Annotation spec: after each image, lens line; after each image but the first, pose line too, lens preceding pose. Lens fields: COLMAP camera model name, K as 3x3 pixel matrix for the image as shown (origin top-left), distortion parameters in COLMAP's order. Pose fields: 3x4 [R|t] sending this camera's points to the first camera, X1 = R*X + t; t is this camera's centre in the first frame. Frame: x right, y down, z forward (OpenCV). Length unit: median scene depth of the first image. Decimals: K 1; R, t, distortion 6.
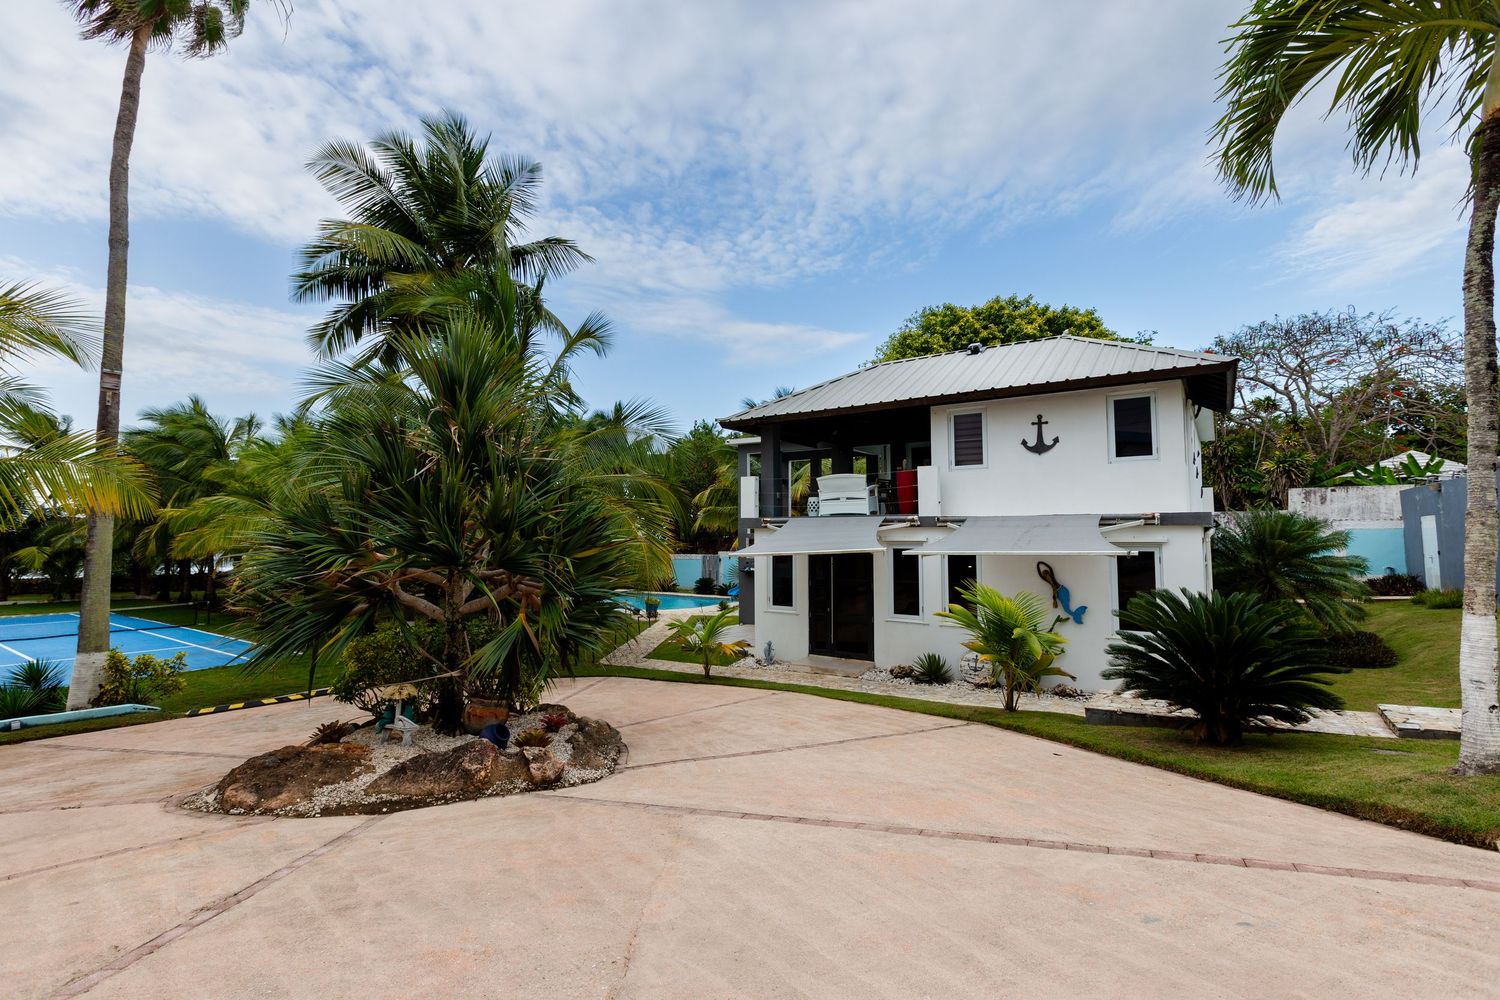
lens RADIAL K [[672.0, 0, 742.0], [0, 672.0, 496.0], [0, 0, 1]] dist [0.001402, 0.000435]
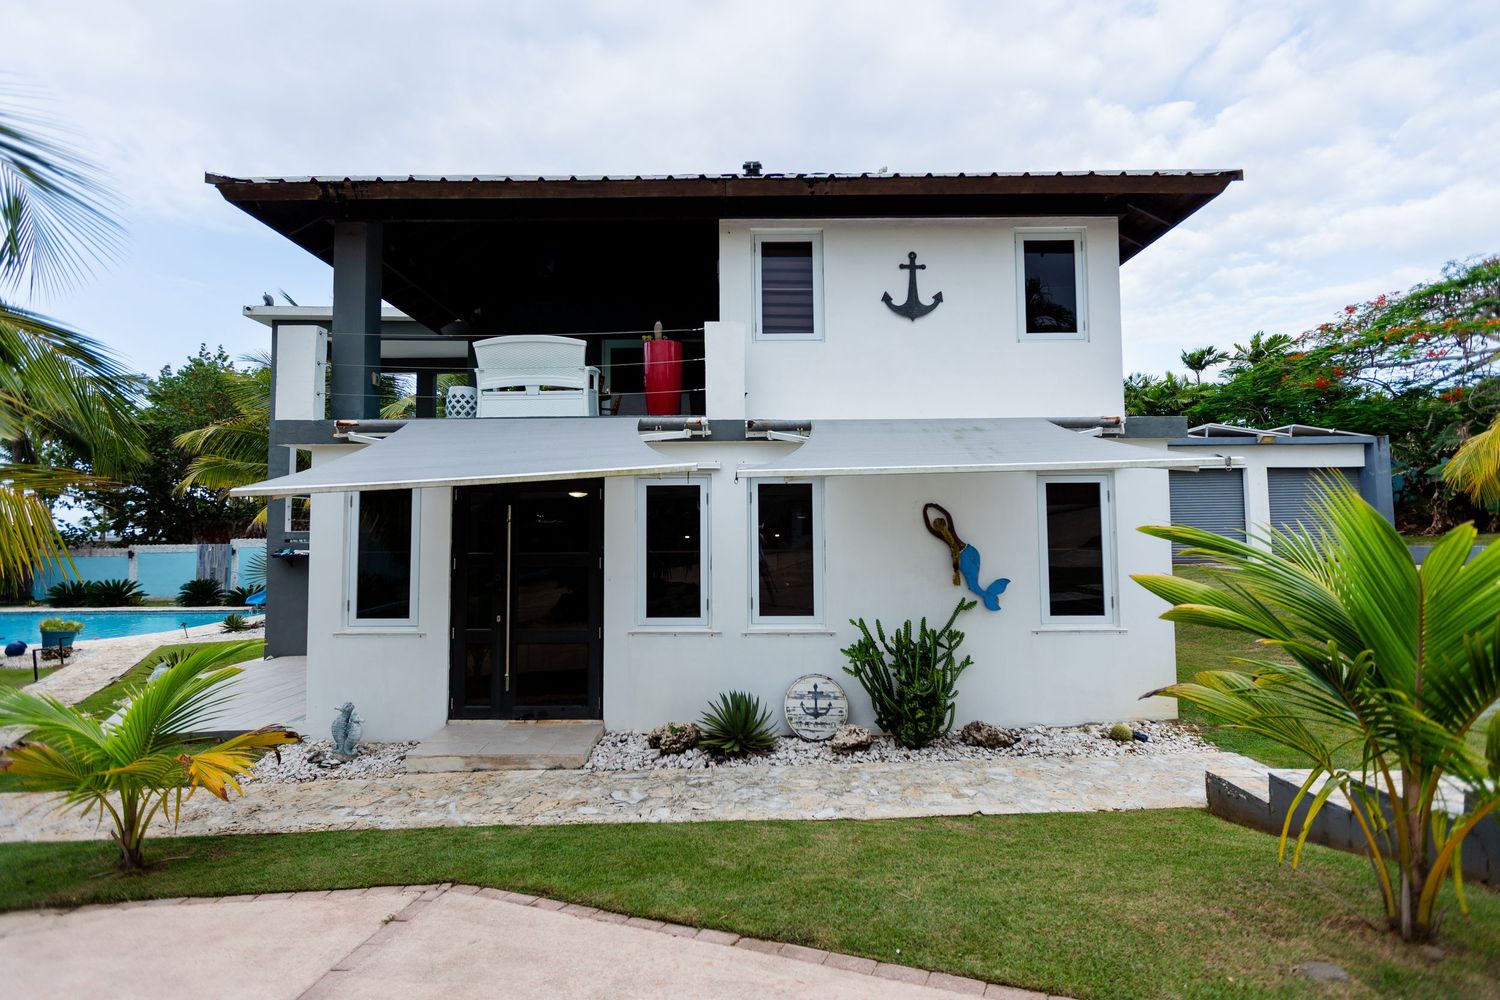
lens RADIAL K [[672.0, 0, 742.0], [0, 672.0, 496.0], [0, 0, 1]] dist [0.001402, 0.000435]
pose [[0.822210, 0.025230, 0.568624, 0.000954], [-0.028930, 0.999578, -0.002520, 0.083543], [-0.568448, -0.014378, 0.822593, 0.542676]]
